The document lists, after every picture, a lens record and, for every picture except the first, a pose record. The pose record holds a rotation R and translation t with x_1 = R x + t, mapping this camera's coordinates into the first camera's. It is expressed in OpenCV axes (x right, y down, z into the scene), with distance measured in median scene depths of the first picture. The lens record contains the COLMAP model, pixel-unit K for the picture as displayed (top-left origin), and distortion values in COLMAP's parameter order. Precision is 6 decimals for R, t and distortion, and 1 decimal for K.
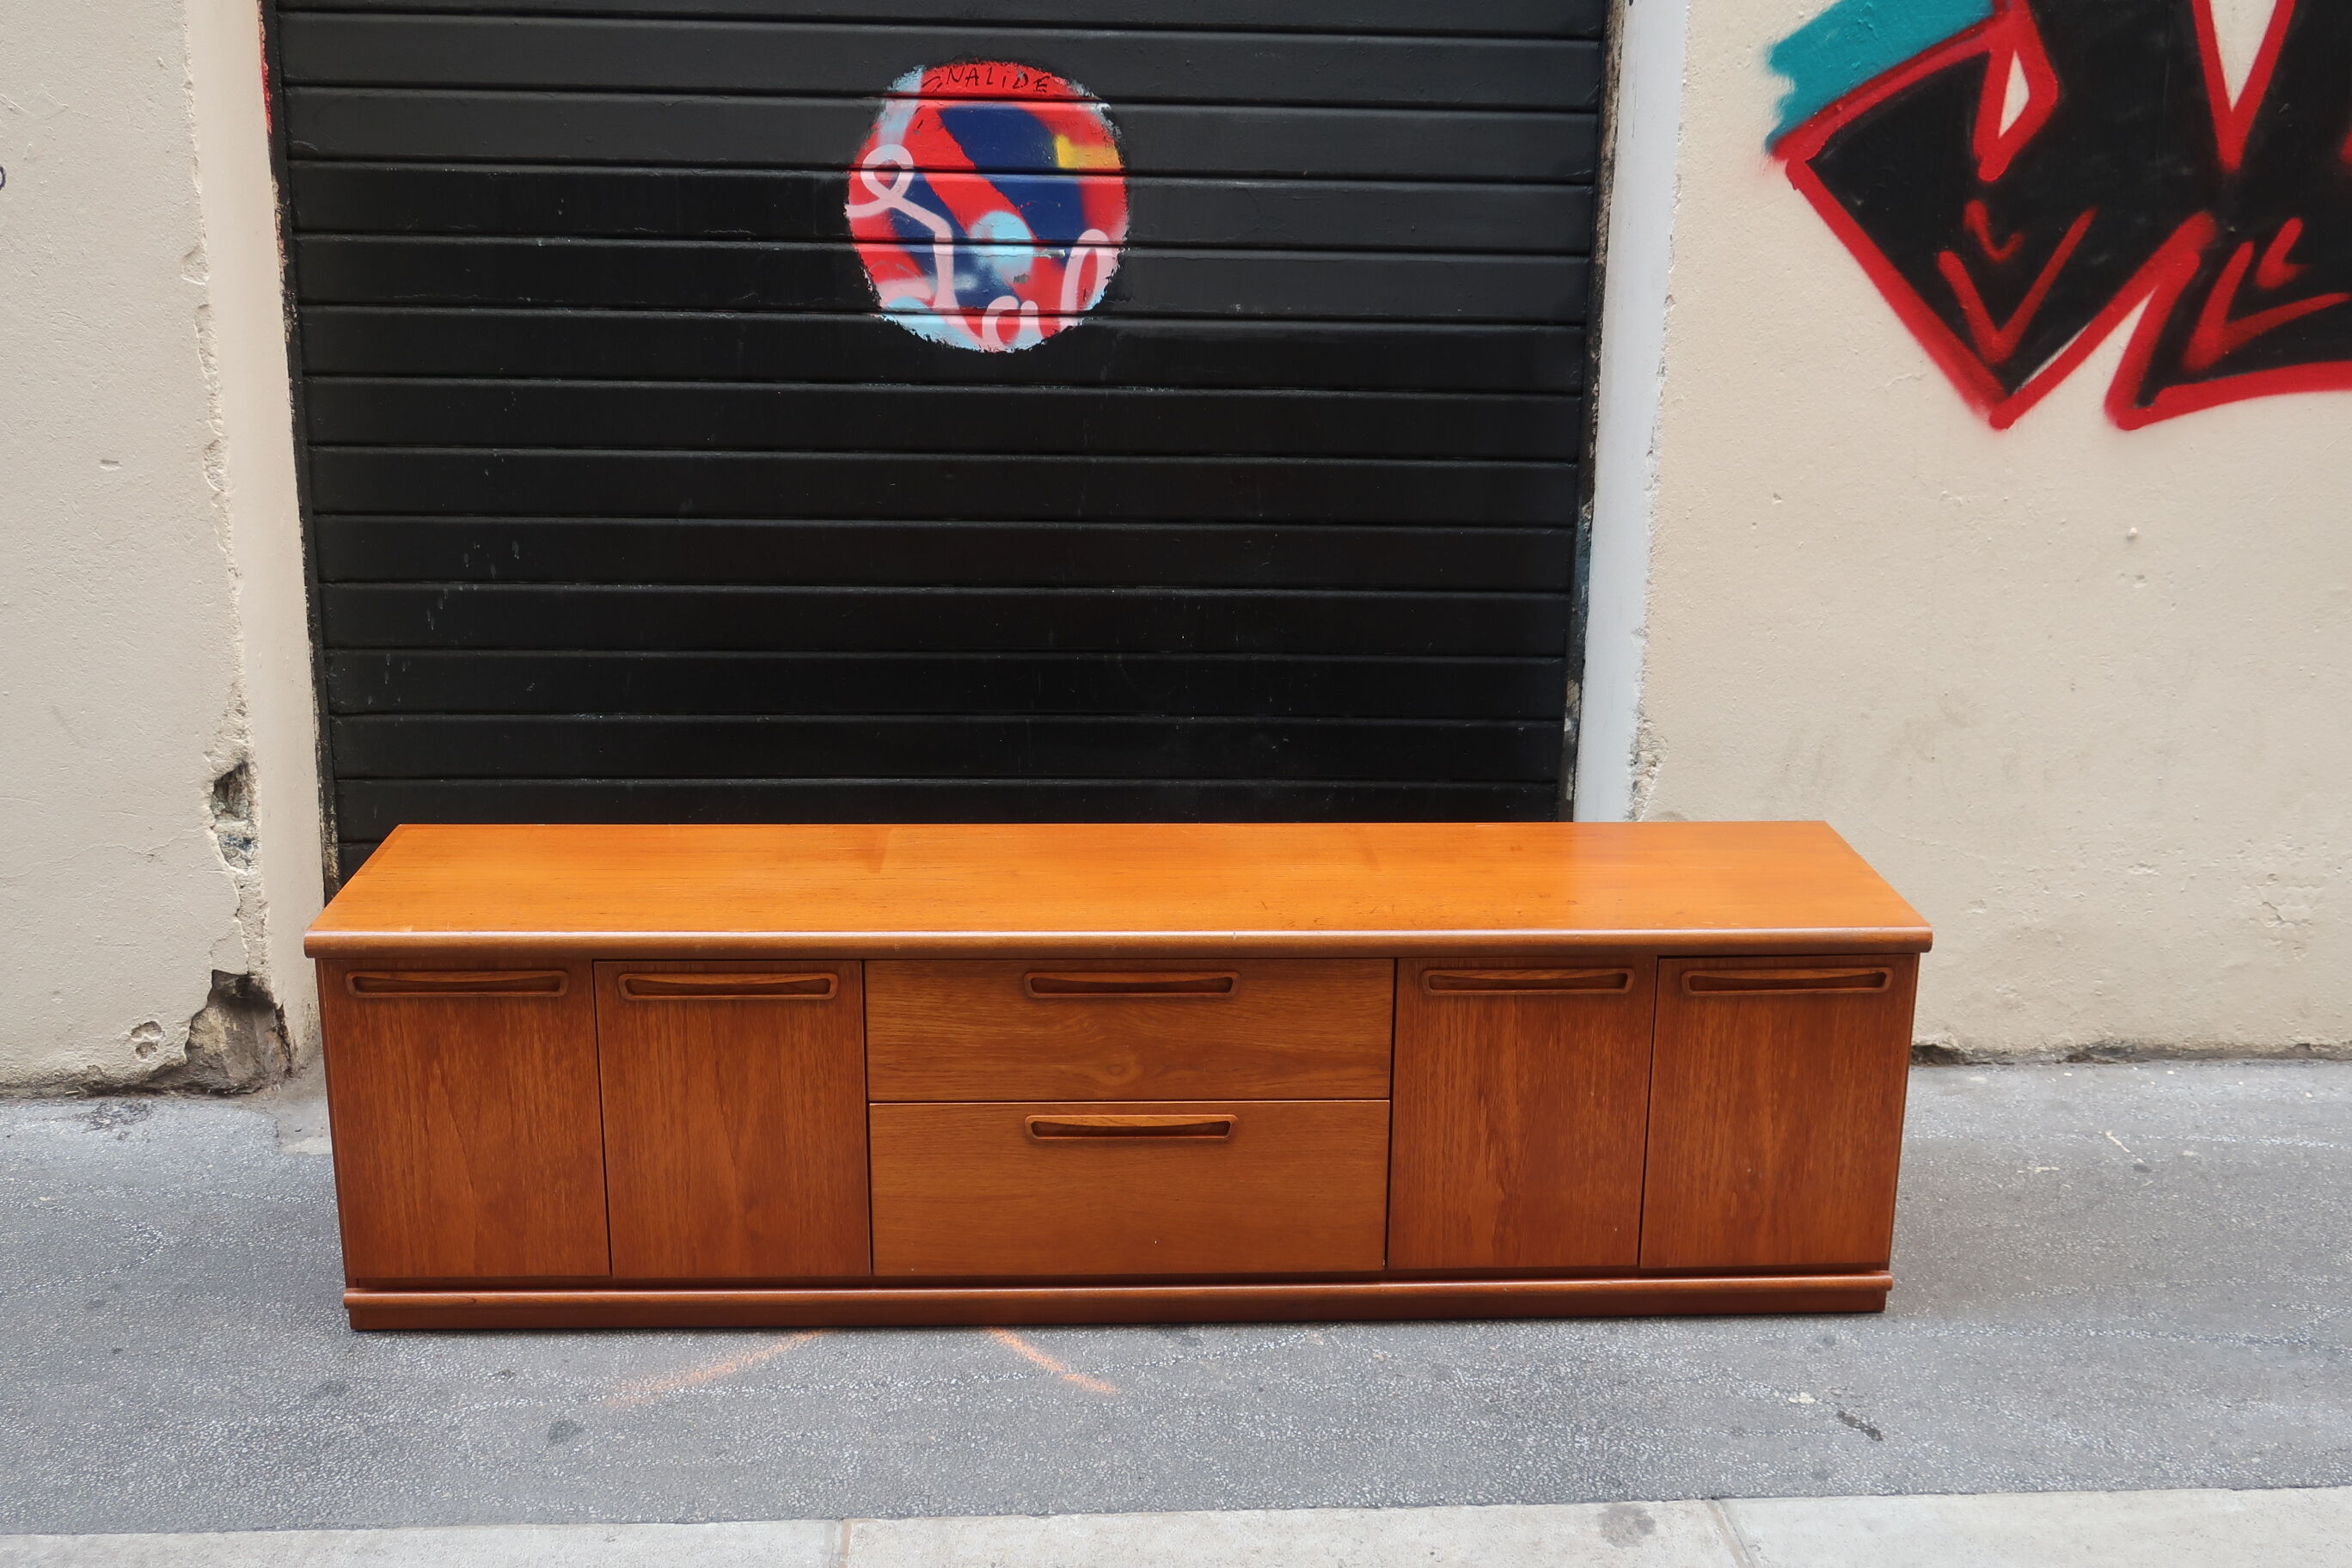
lens RADIAL K [[2412.0, 0, 1153.8], [0, 2412.0, 784.6], [0, 0, 1]] dist [-0.007996, 0.000000]
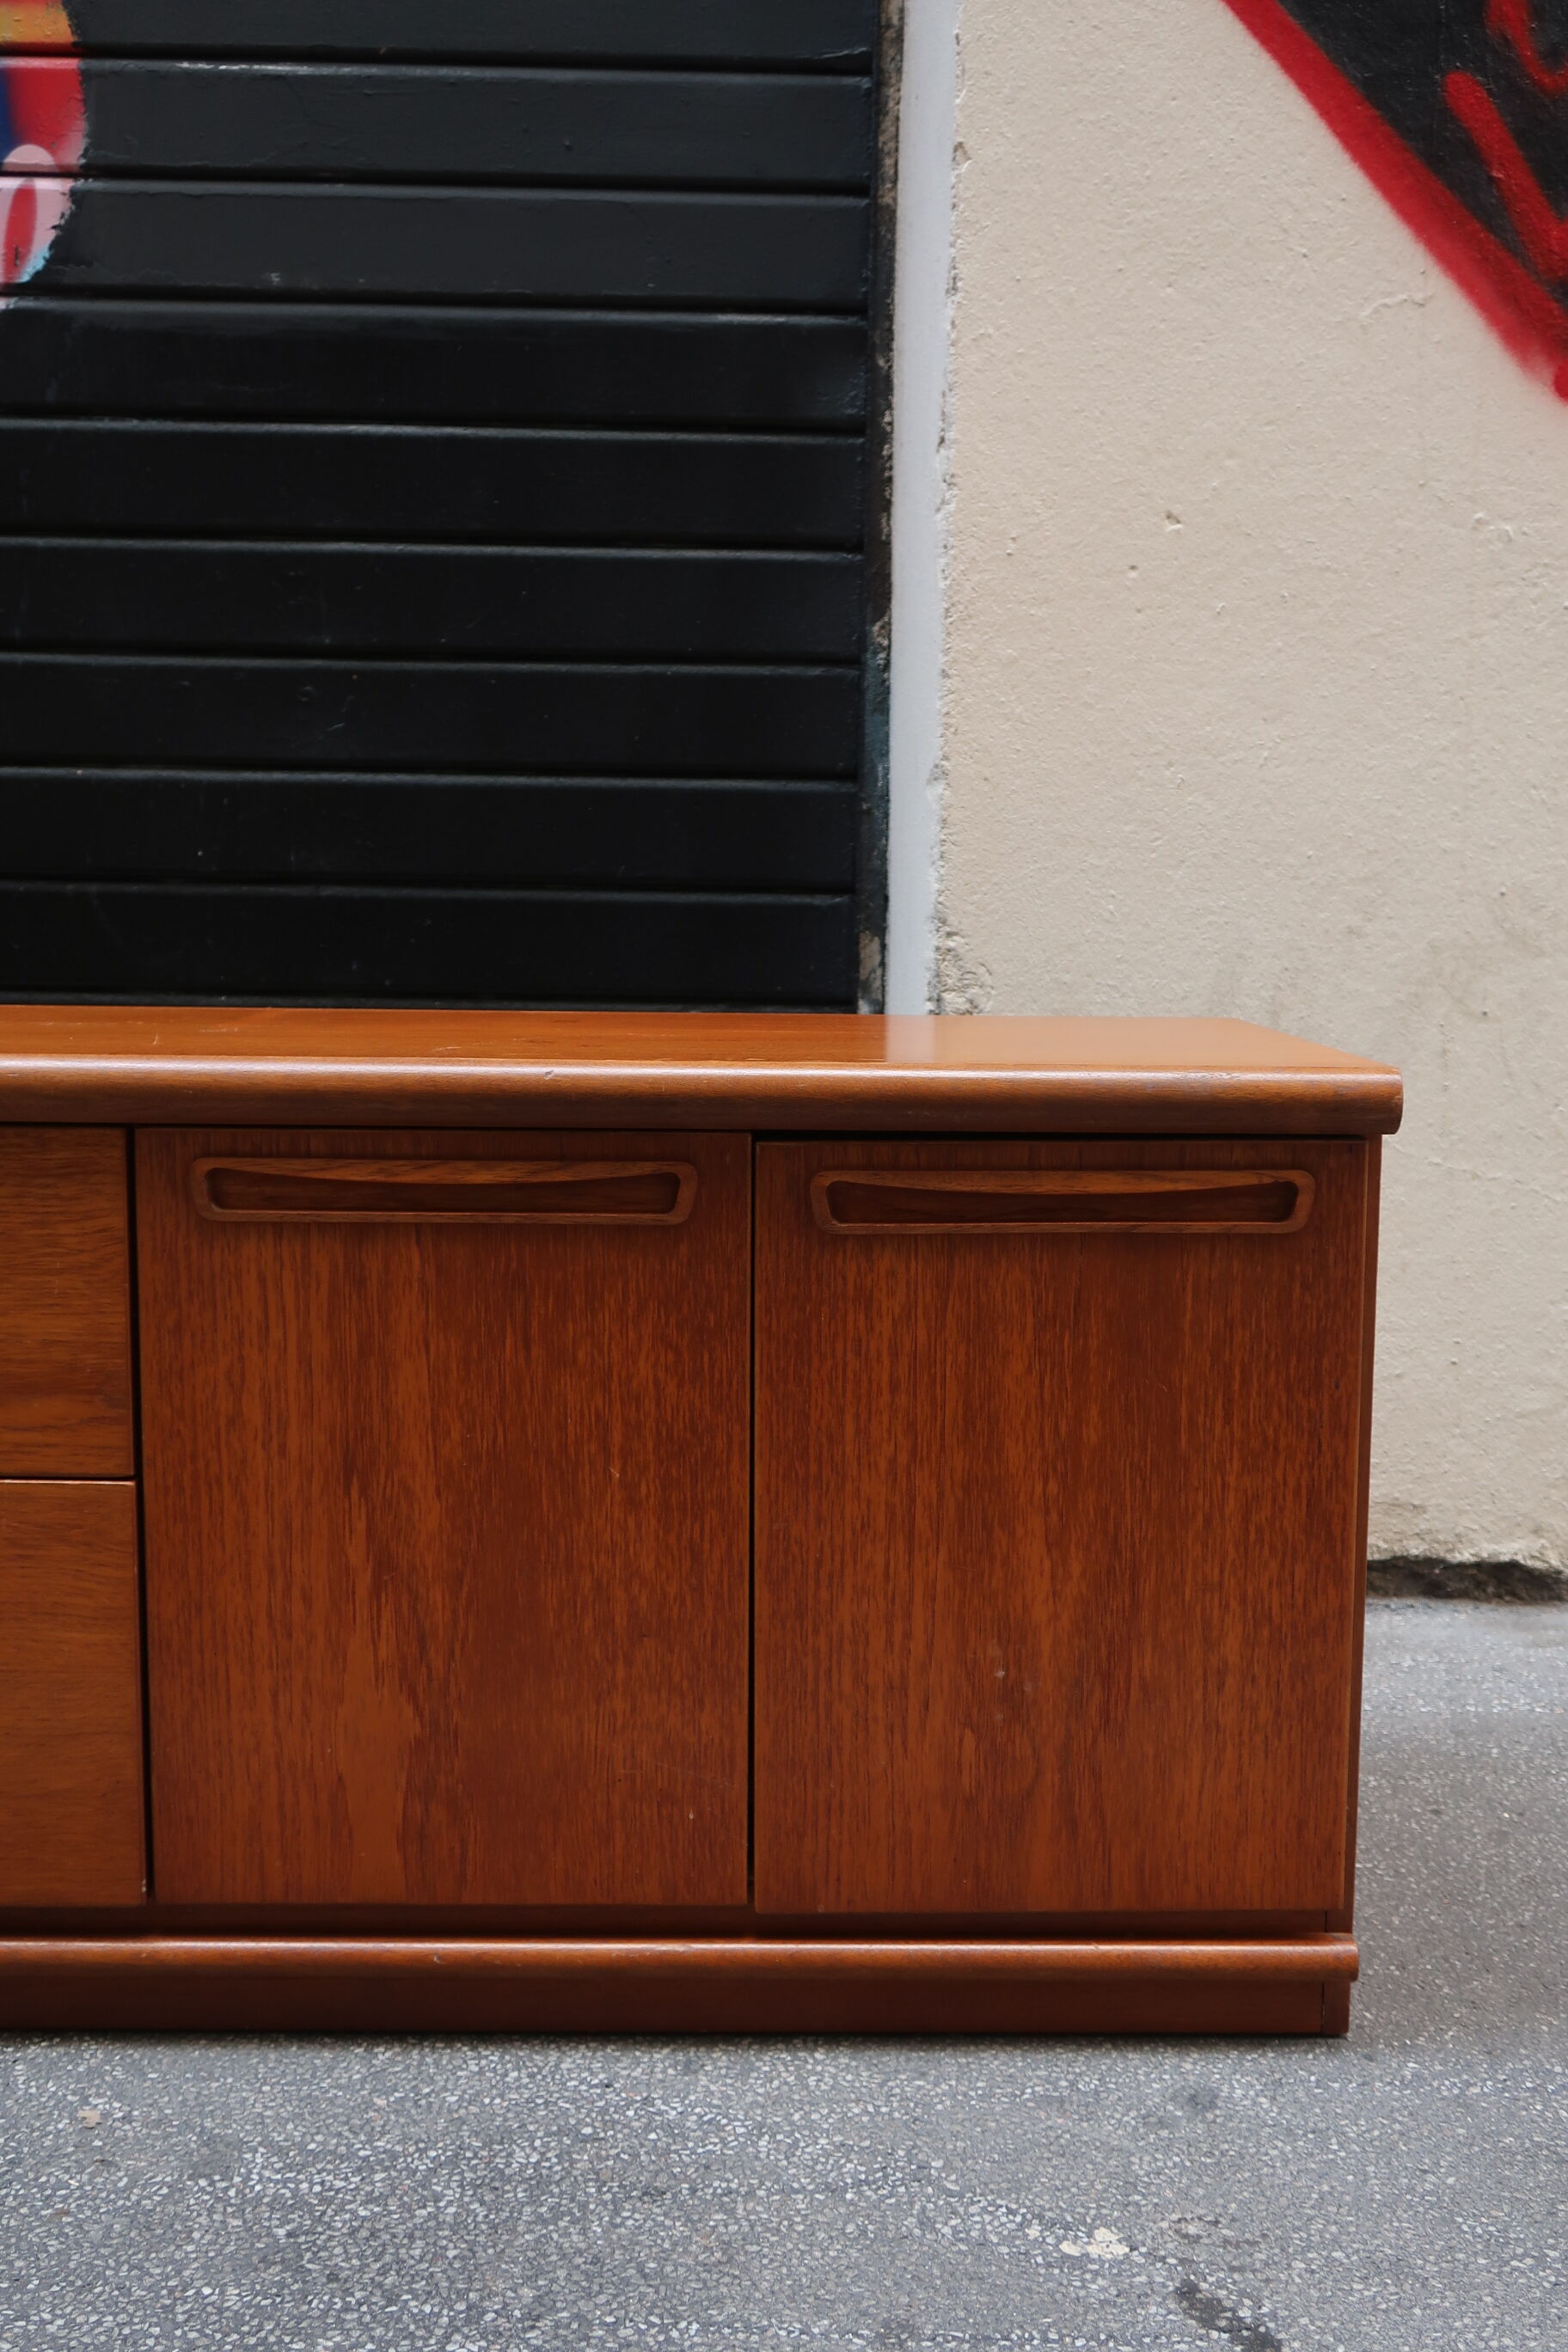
lens RADIAL K [[2412.0, 0, 769.3], [0, 2412.0, 1179.6], [0, 0, 1]] dist [-0.007996, 0.000000]
pose [[0.999473, 0.006763, -0.031739, 0.217592], [-0.011873, 0.986443, -0.163676, 0.143139], [0.030202, 0.163966, 0.986003, 0.562292]]
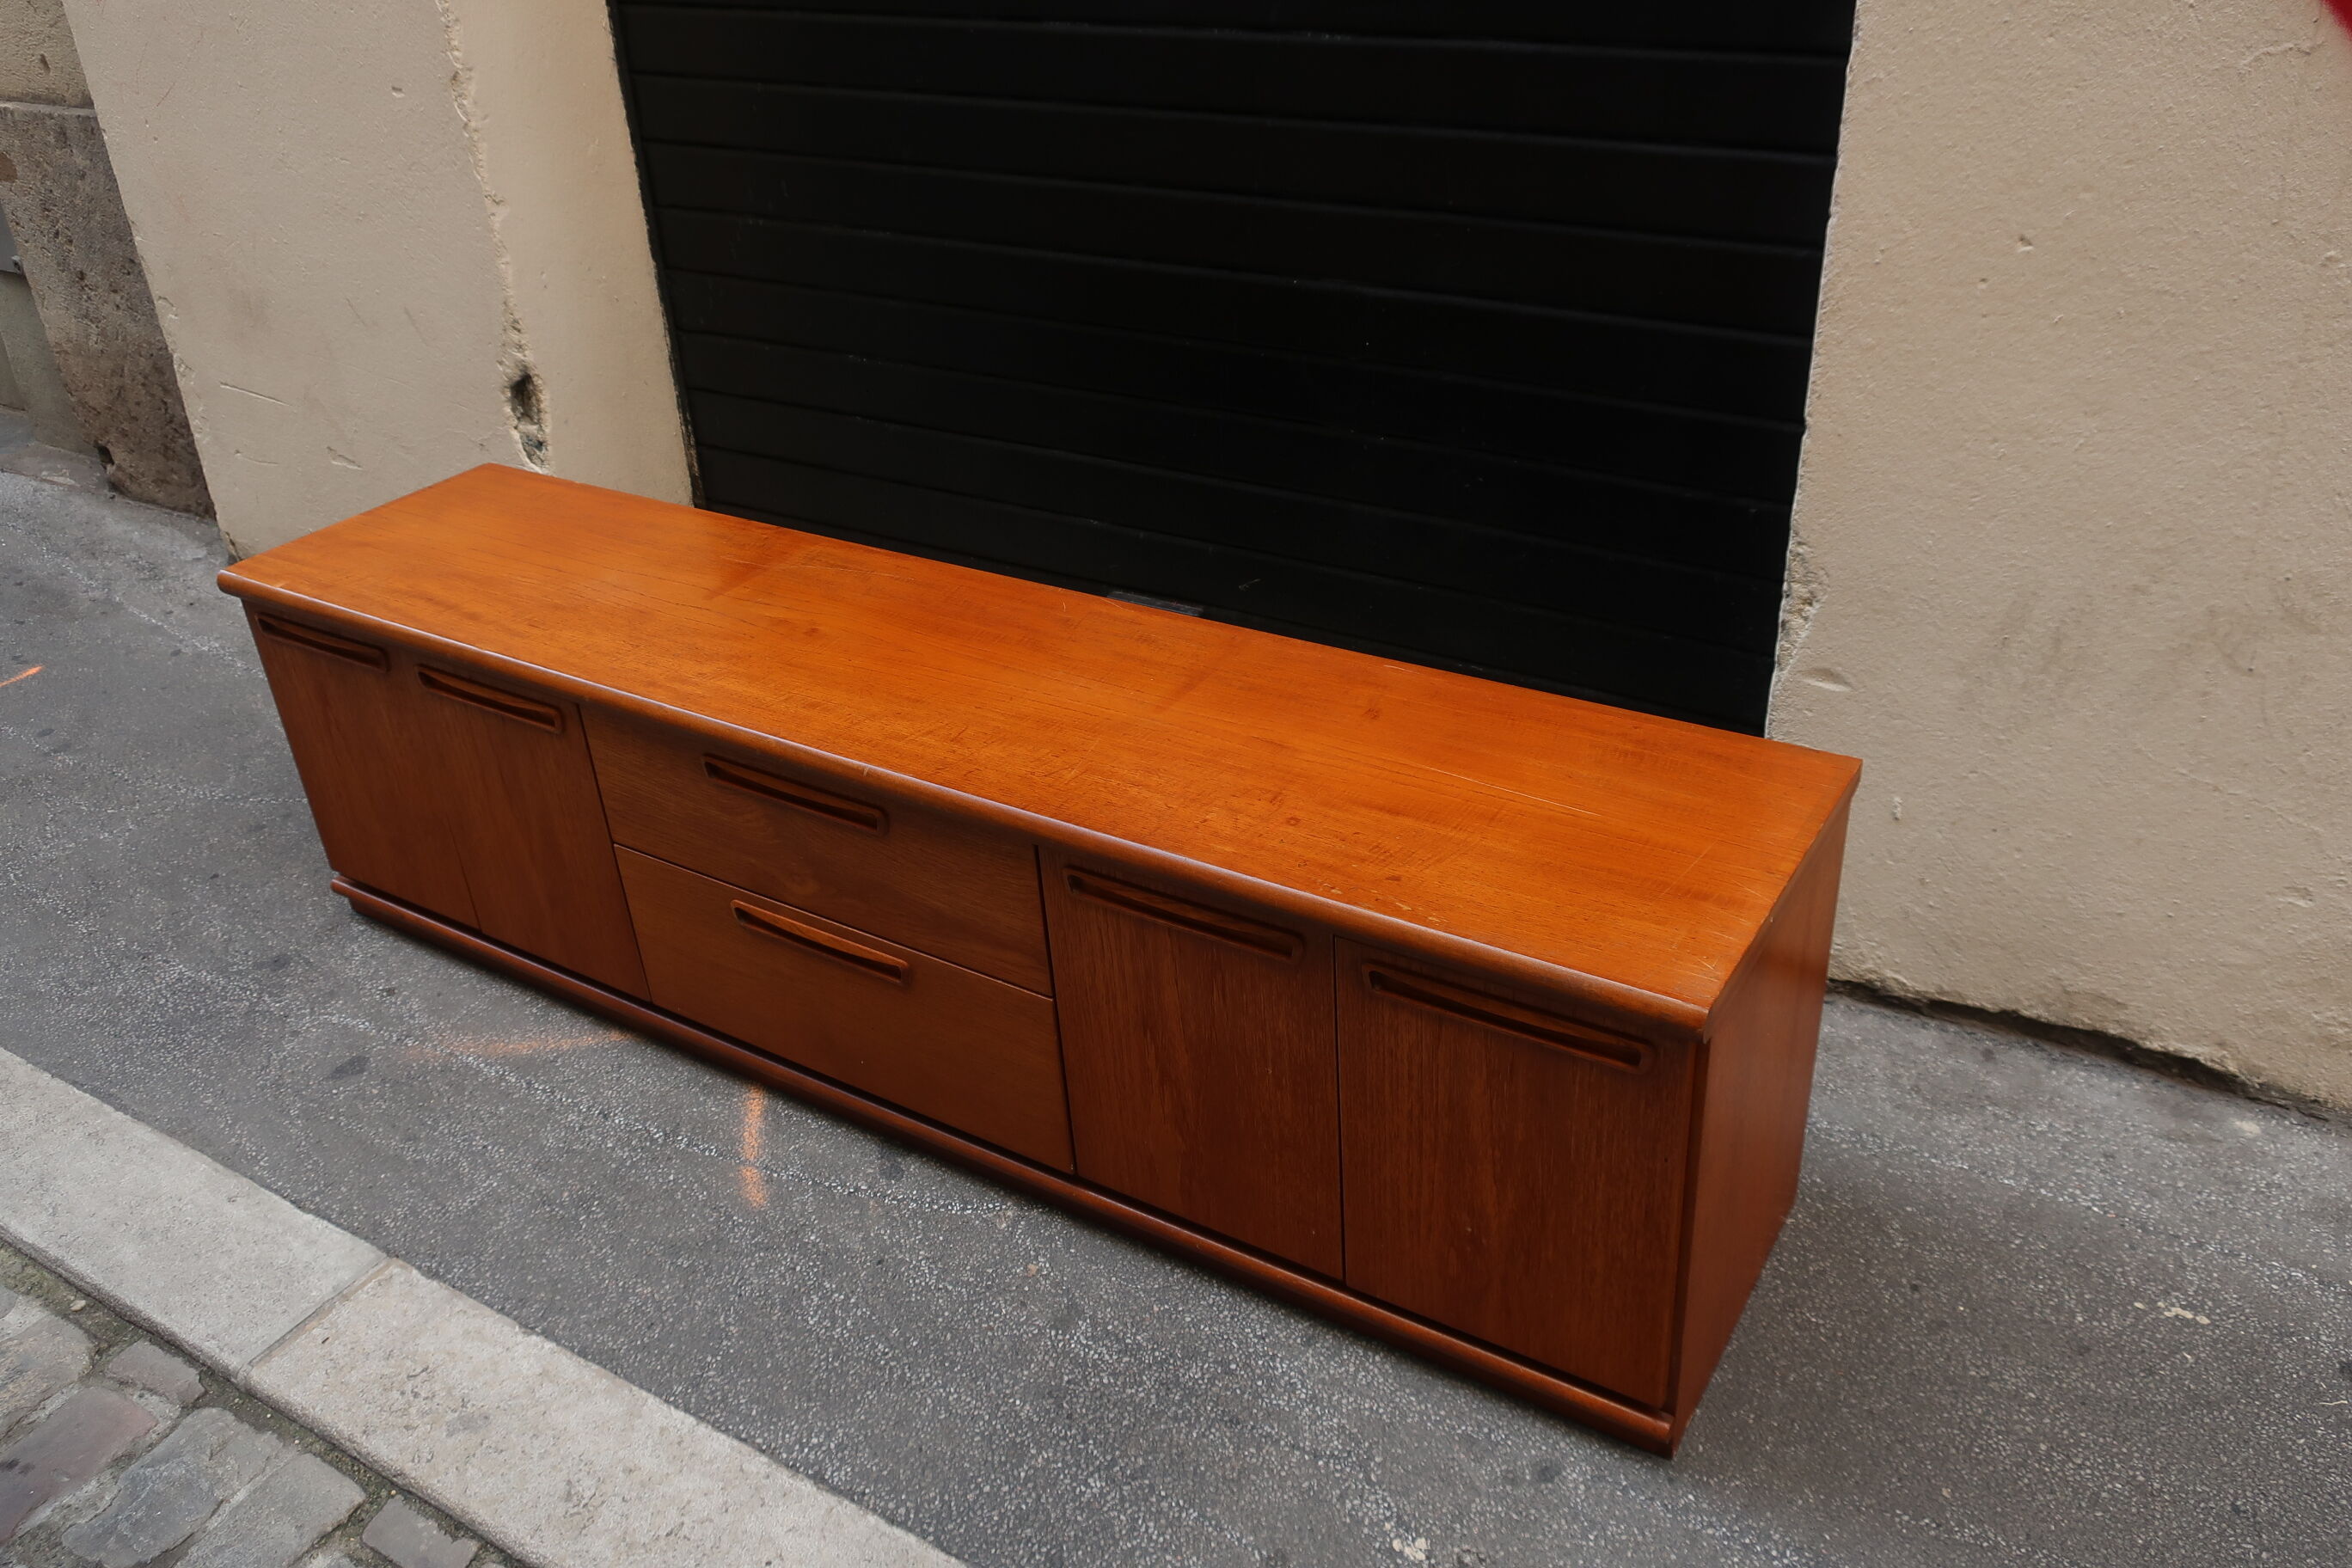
lens RADIAL K [[1834.6, 0, 1181.3], [0, 1834.6, 775.8], [0, 0, 1]] dist [-0.002994, 0.006023]
pose [[0.818622, 0.235043, -0.524035, 0.430339], [-0.094371, 0.955071, 0.280952, -0.116817], [0.566526, -0.180540, 0.804023, 0.527117]]
